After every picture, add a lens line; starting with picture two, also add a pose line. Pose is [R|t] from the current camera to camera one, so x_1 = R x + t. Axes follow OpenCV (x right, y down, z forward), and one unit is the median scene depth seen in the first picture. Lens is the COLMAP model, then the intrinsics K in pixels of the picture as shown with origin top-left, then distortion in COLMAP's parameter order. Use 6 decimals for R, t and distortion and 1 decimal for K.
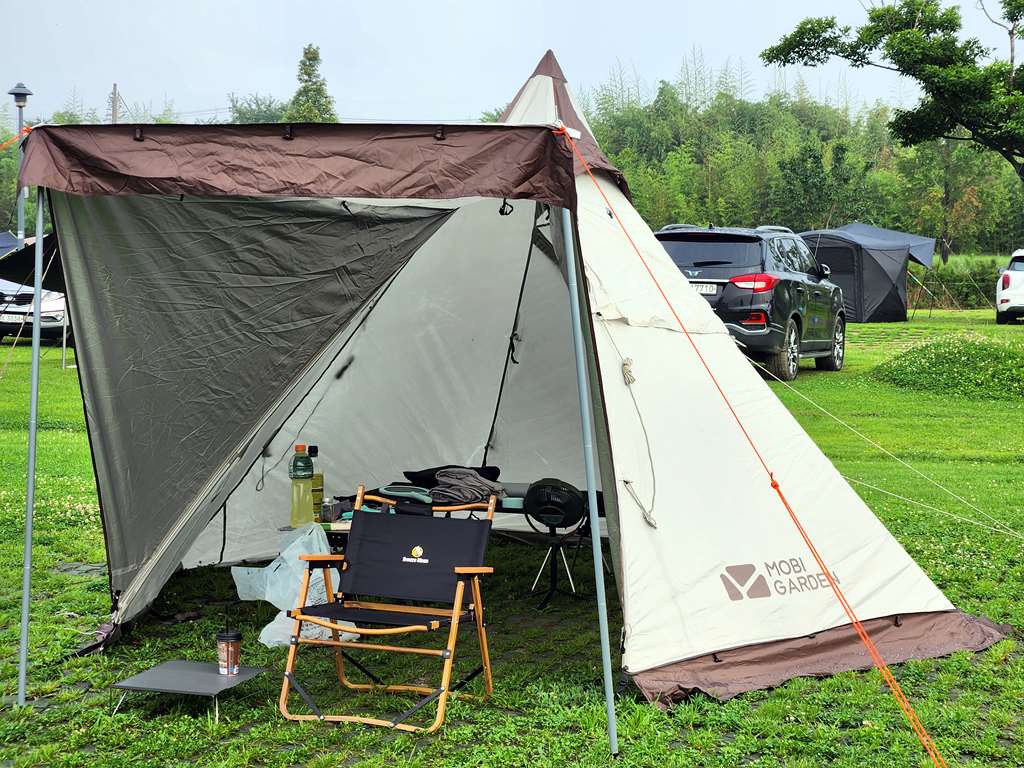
lens RADIAL K [[1901.0, 0, 512.0], [0, 1901.0, 384.0], [0, 0, 1]] dist [0.008479, 0.526724]
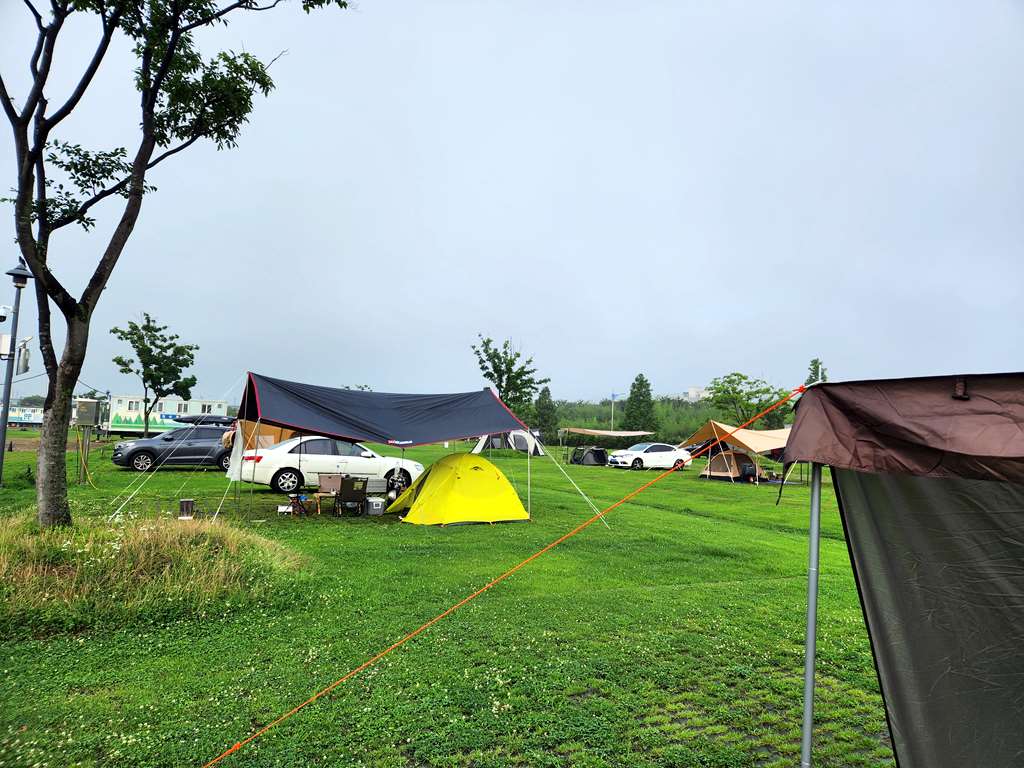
lens RADIAL K [[665.9, 0, 518.3], [0, 665.9, 376.9], [0, 0, 1]] dist [0.073682, -0.065268]
pose [[0.733665, -0.042254, -0.678196, -0.140870], [-0.072004, 0.987611, -0.139425, -0.086694], [0.675685, 0.151124, 0.721534, 0.685764]]
